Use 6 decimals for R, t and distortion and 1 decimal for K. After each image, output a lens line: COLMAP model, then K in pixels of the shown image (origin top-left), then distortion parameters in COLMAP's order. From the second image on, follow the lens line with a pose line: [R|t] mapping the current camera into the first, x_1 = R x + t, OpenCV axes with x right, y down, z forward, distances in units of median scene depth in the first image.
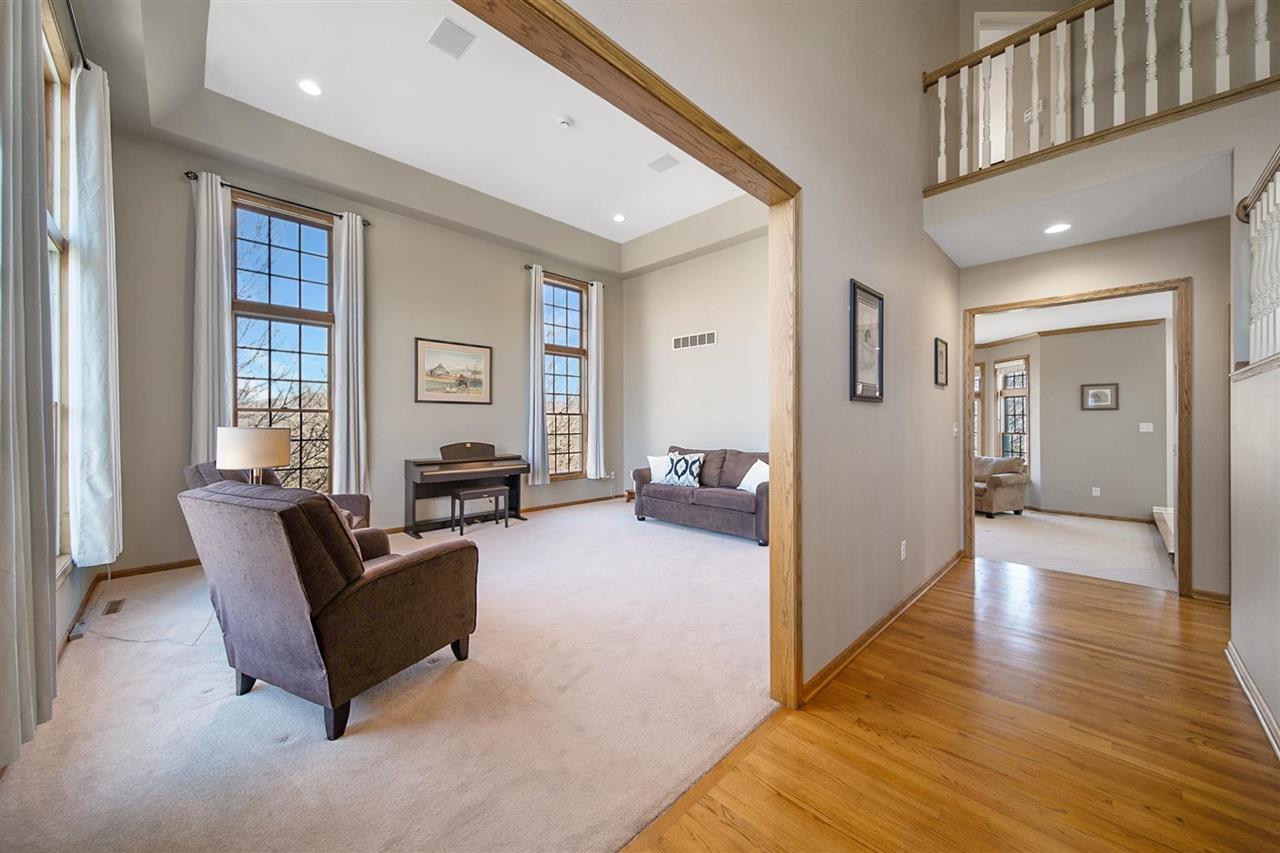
lens RADIAL K [[459.1, 0, 626.1], [0, 459.1, 421.7], [0, 0, 1]] dist [0.000696, 0.000042]
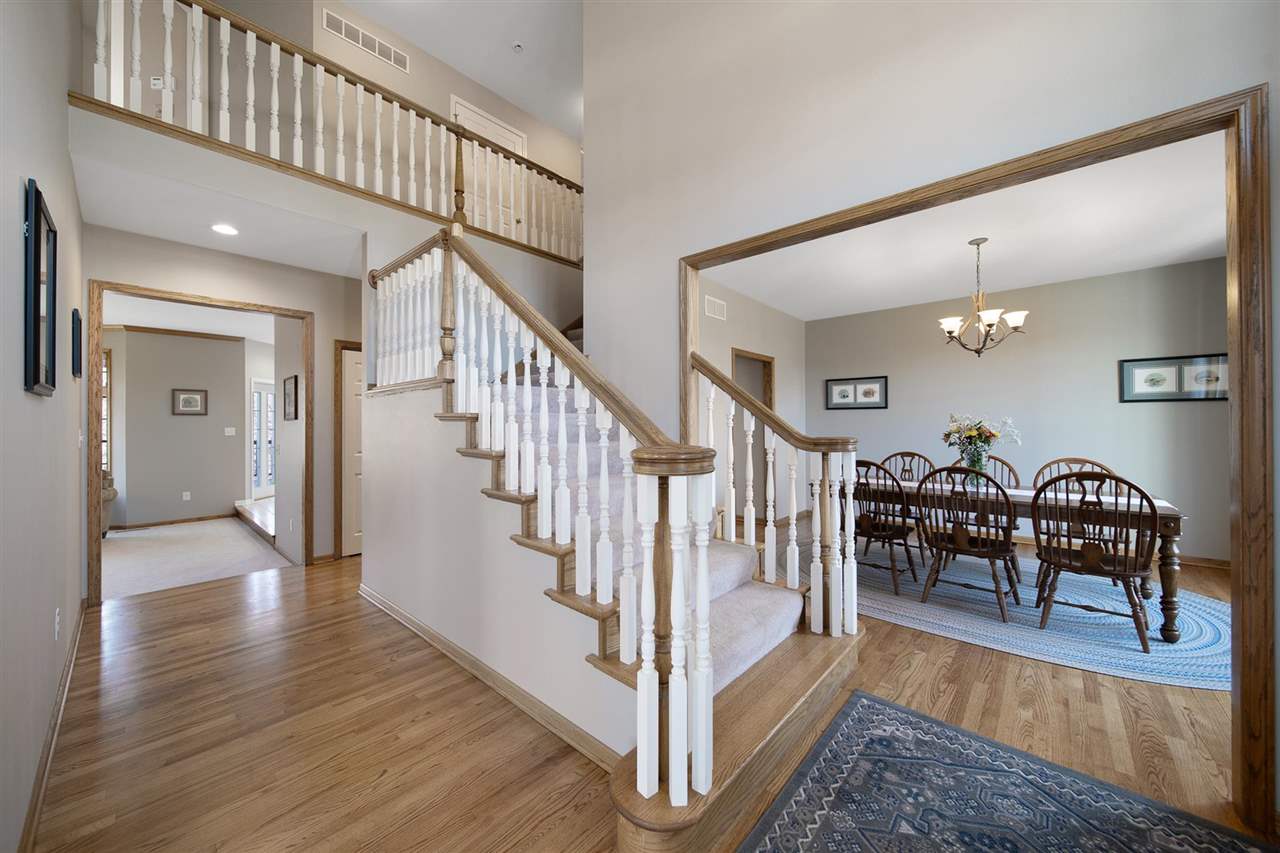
lens RADIAL K [[459.1, 0, 626.1], [0, 459.1, 421.7], [0, 0, 1]] dist [0.000696, 0.000042]
pose [[-0.063232, 0.007943, 0.997967, -0.088445], [0.003491, 0.999964, -0.007738, 0.000734], [-0.997993, 0.002995, -0.063257, 0.198084]]
